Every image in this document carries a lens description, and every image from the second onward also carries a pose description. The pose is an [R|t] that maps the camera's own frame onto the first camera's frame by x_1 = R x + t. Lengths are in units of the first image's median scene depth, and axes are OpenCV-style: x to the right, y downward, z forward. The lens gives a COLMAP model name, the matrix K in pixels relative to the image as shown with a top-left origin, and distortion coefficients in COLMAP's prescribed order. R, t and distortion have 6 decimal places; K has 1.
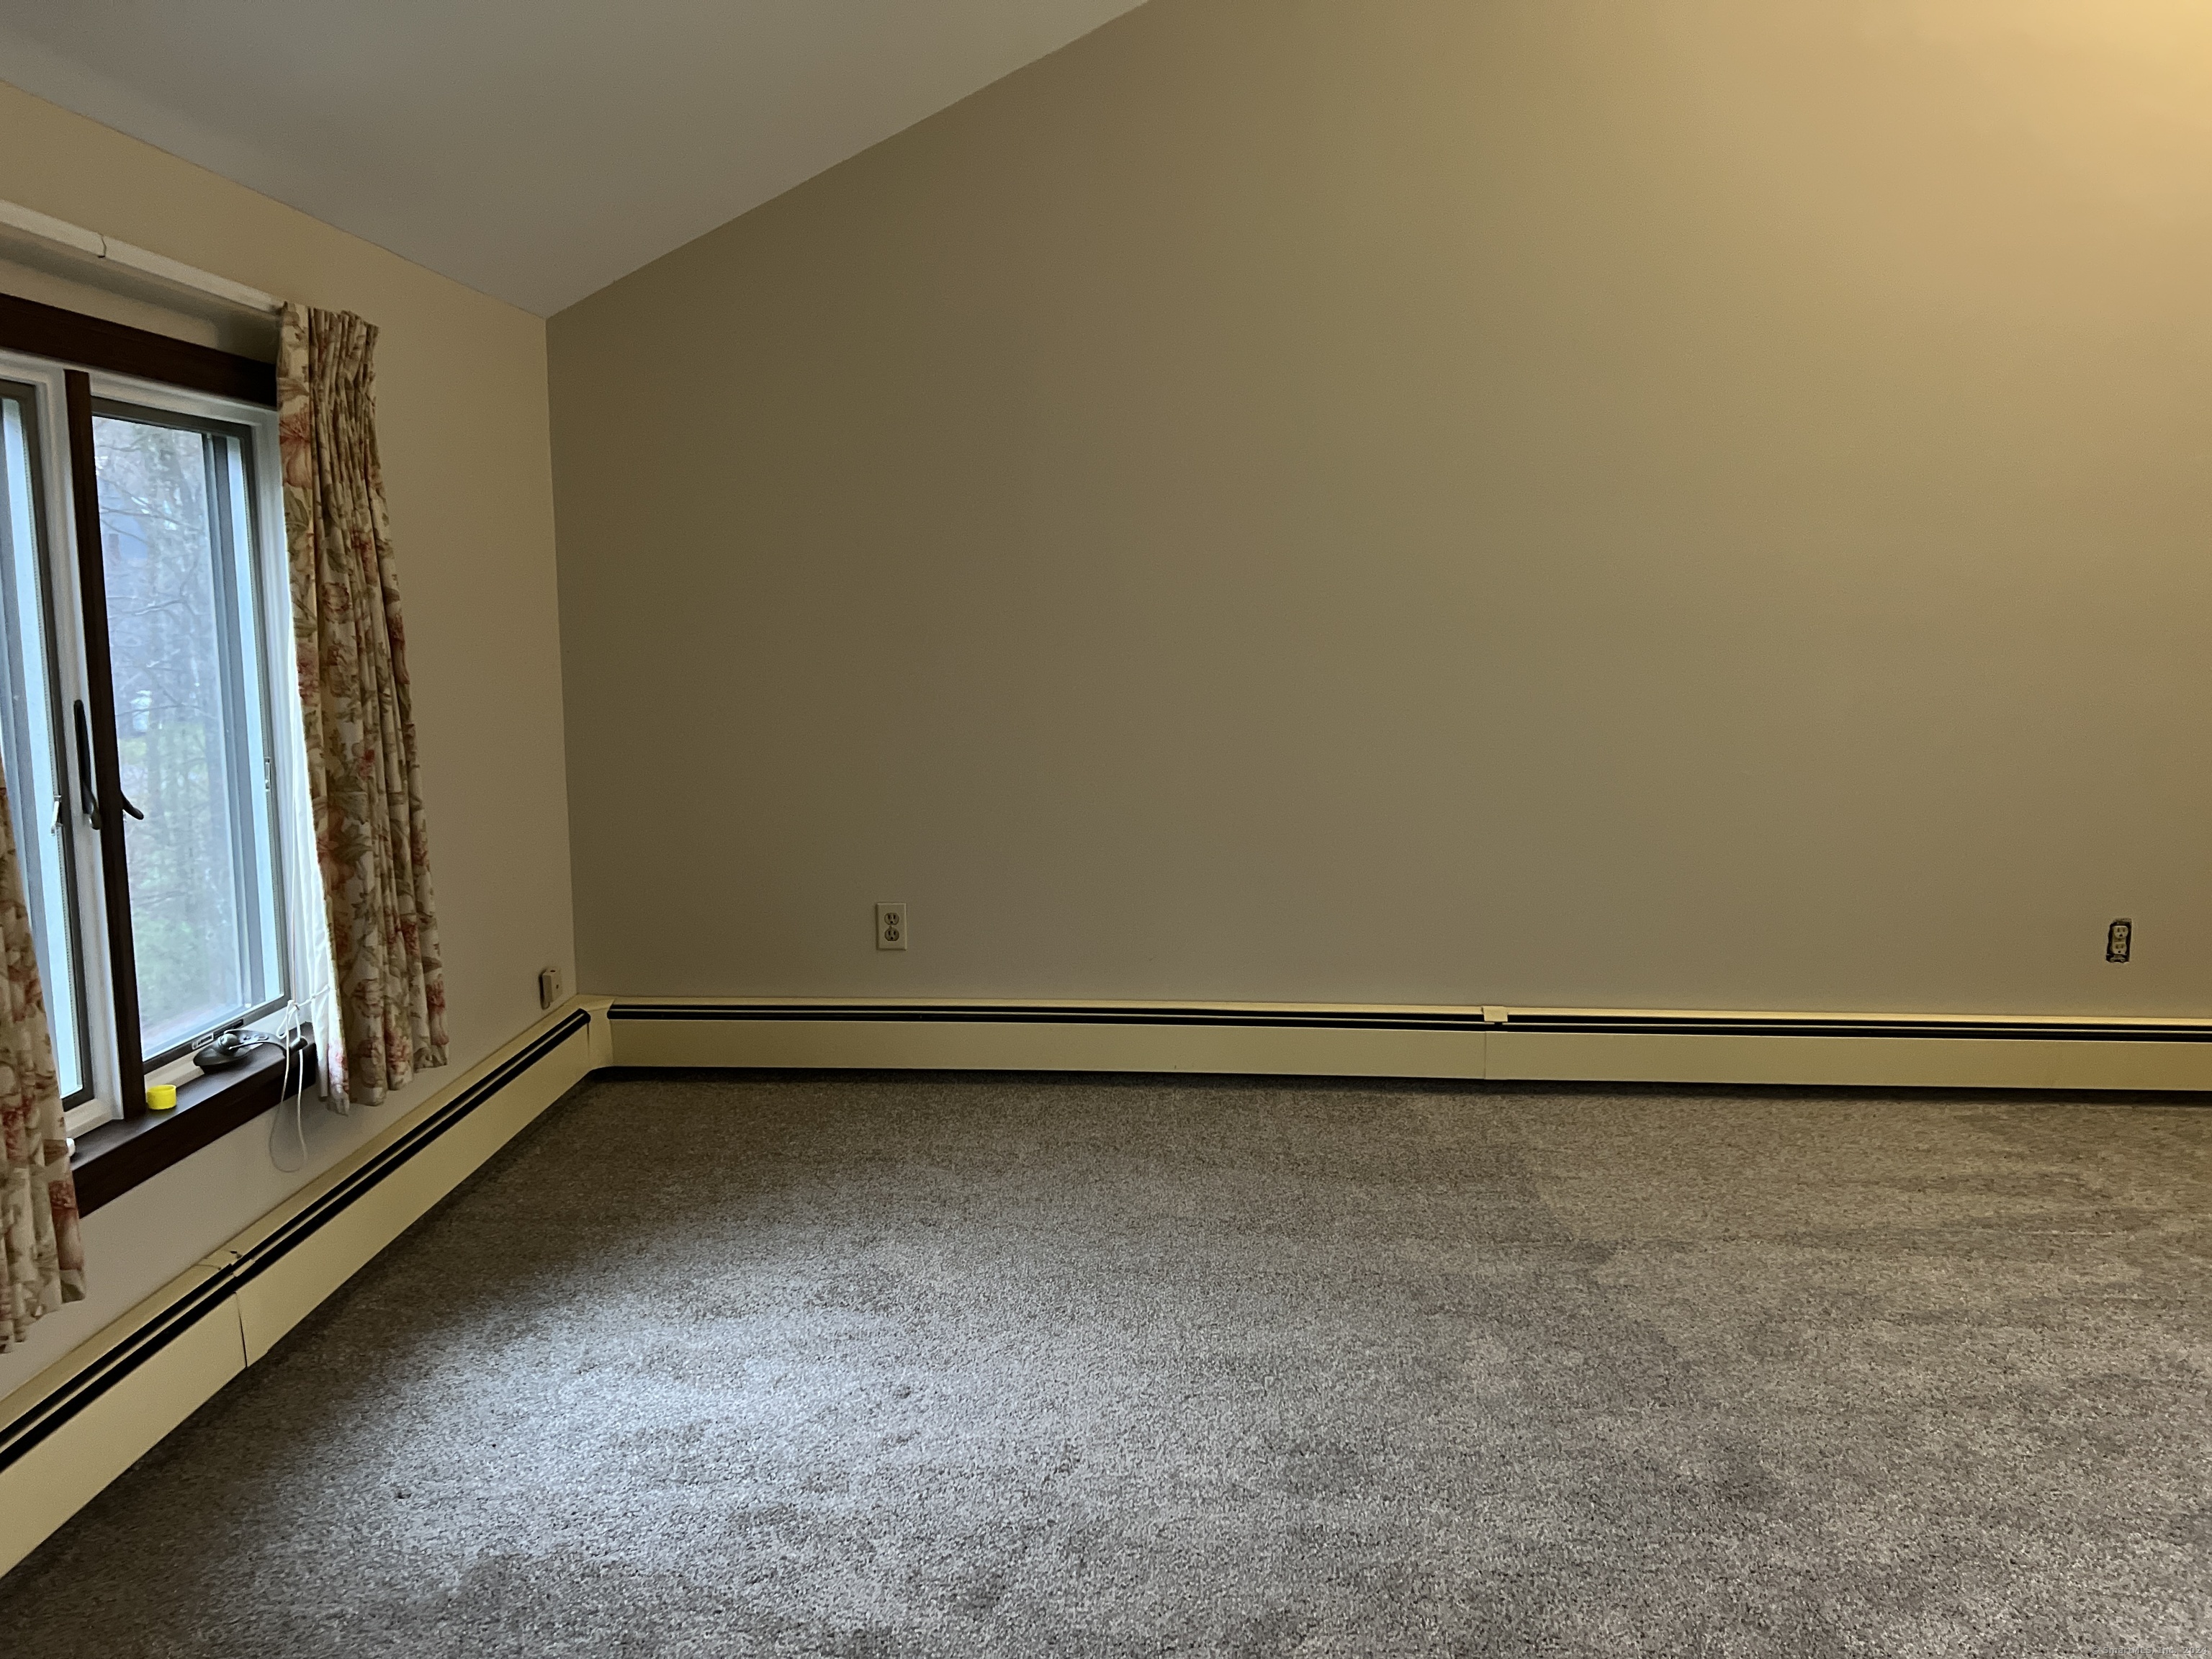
lens RADIAL K [[1661.6, 0, 1099.2], [0, 1661.6, 830.1], [0, 0, 1]] dist [0.079184, -0.081108]
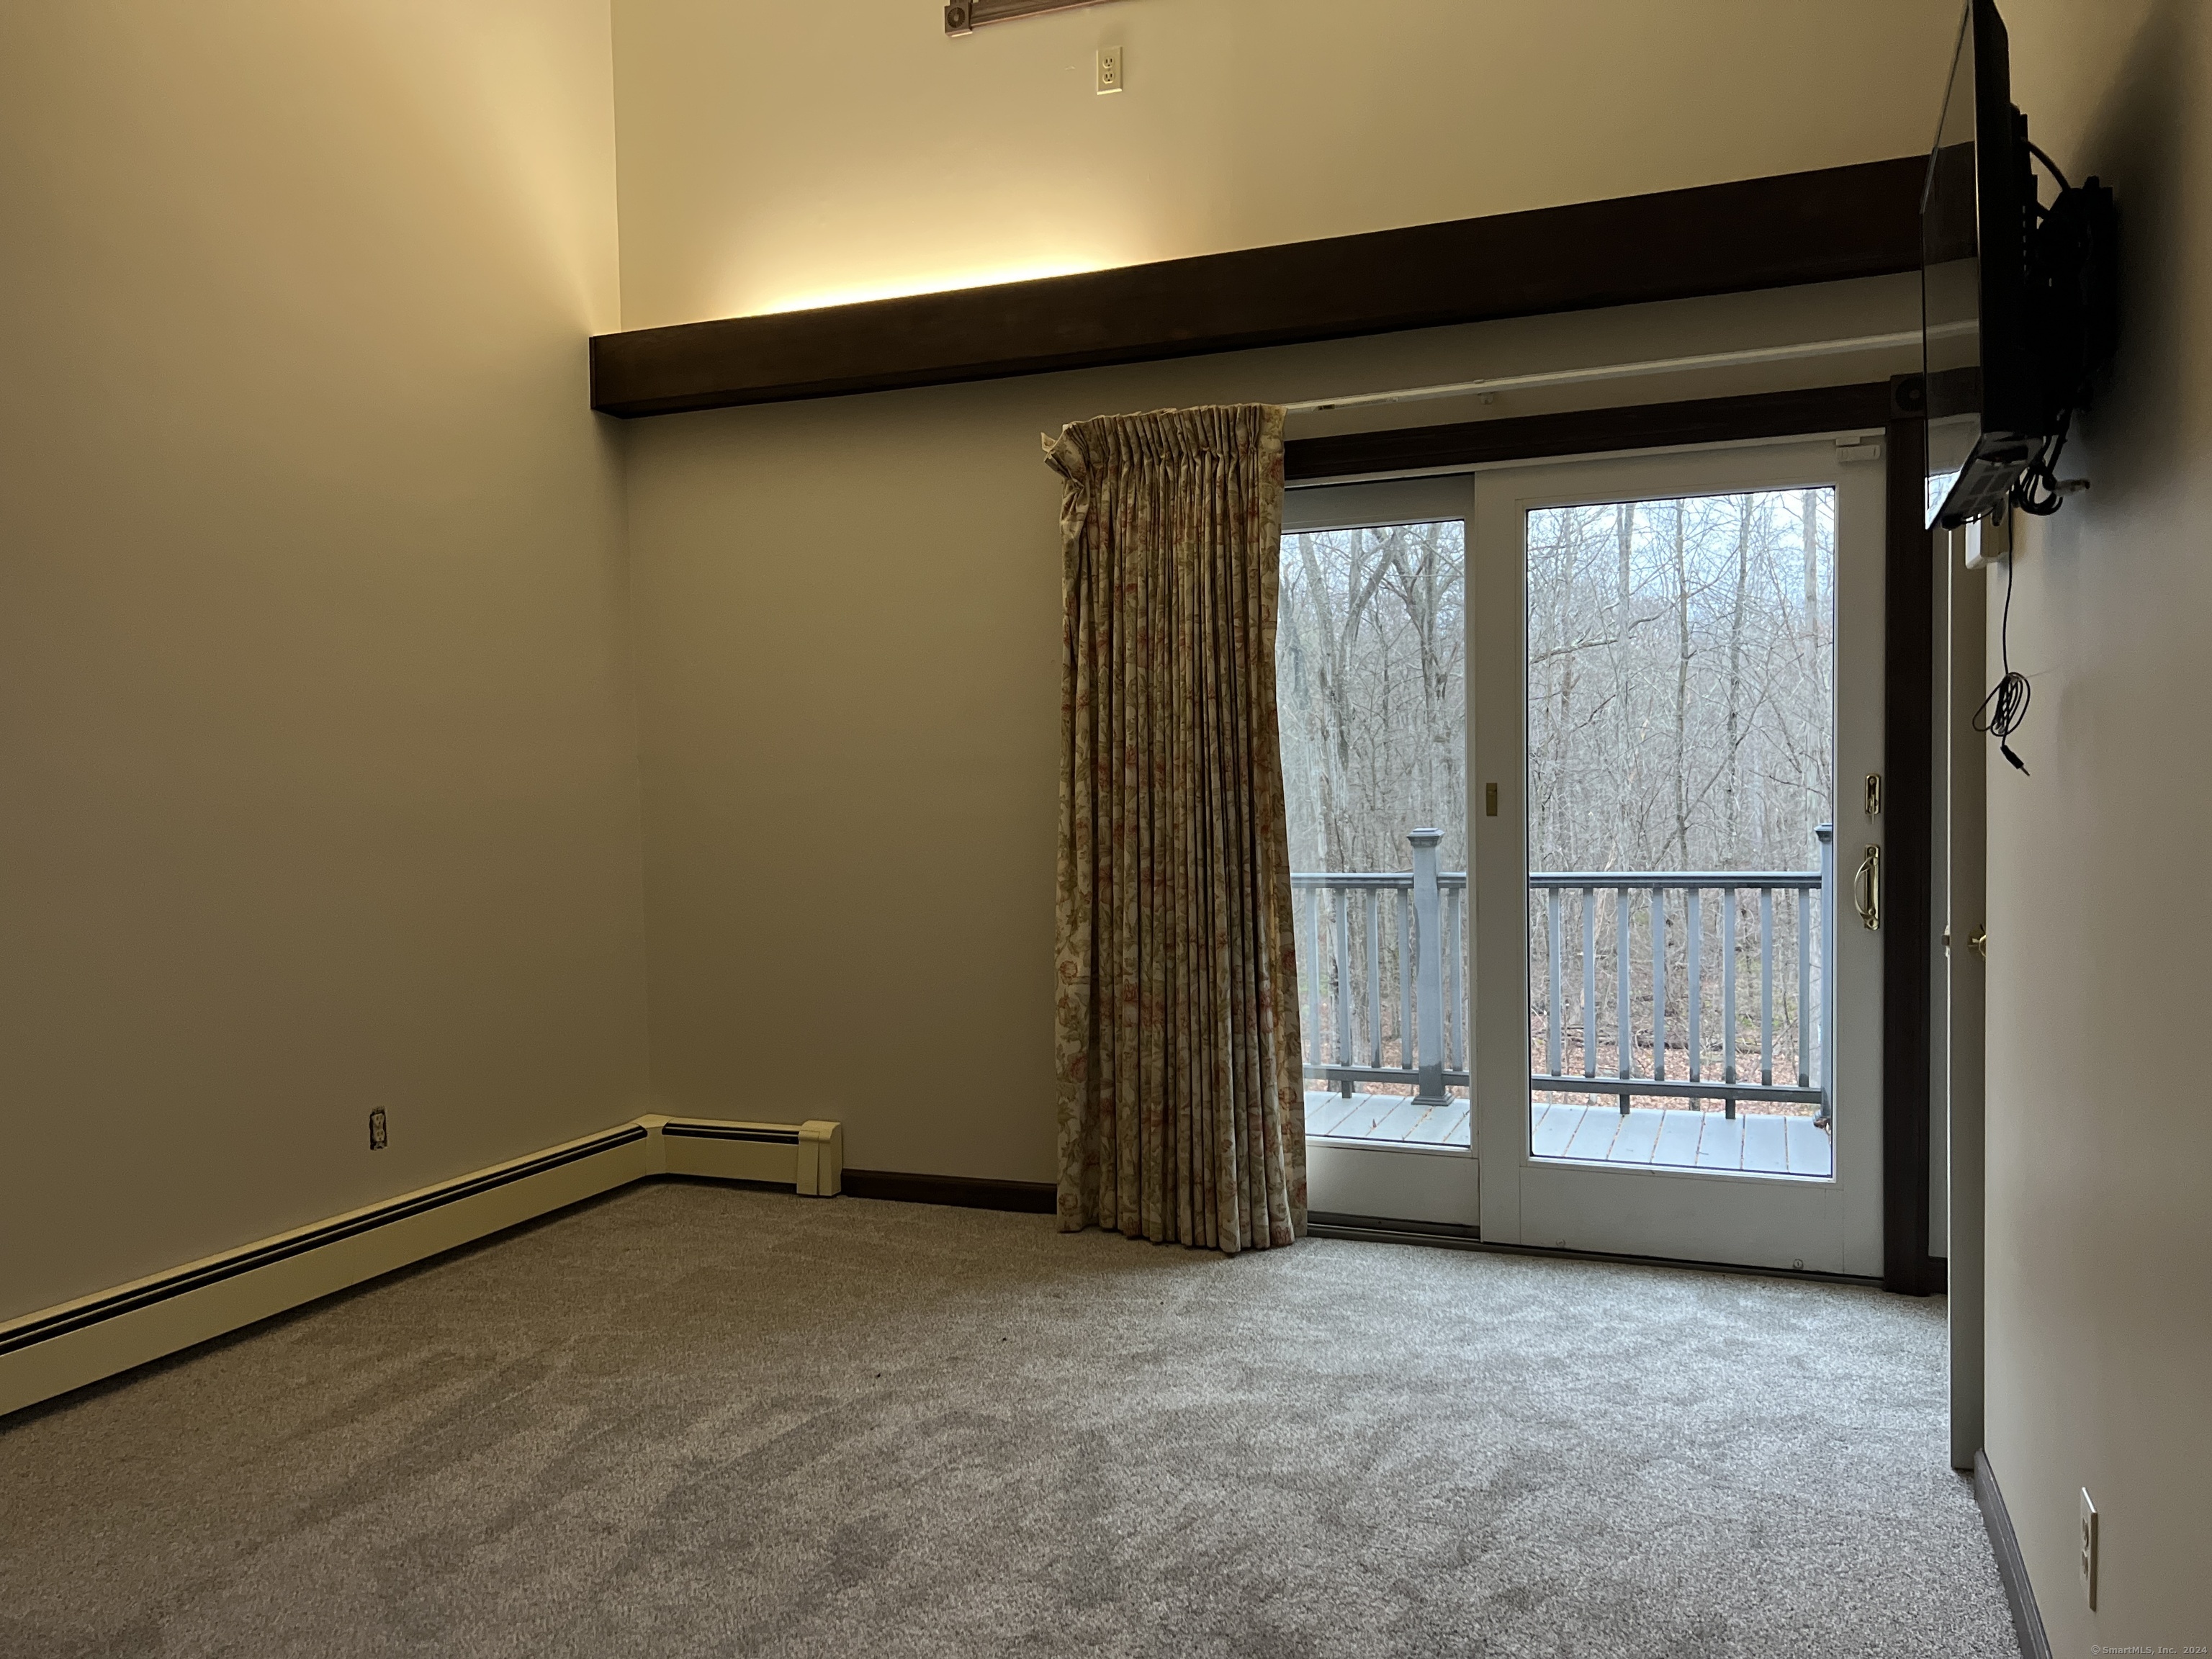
lens RADIAL K [[1661.6, 0, 1104.0], [0, 1661.6, 831.6], [0, 0, 1]] dist [0.079184, -0.081108]
pose [[0.330026, -0.043257, 0.942980, -0.292042], [0.143453, 0.989645, -0.004808, -0.059717], [-0.933008, 0.136860, 0.332814, 0.231775]]
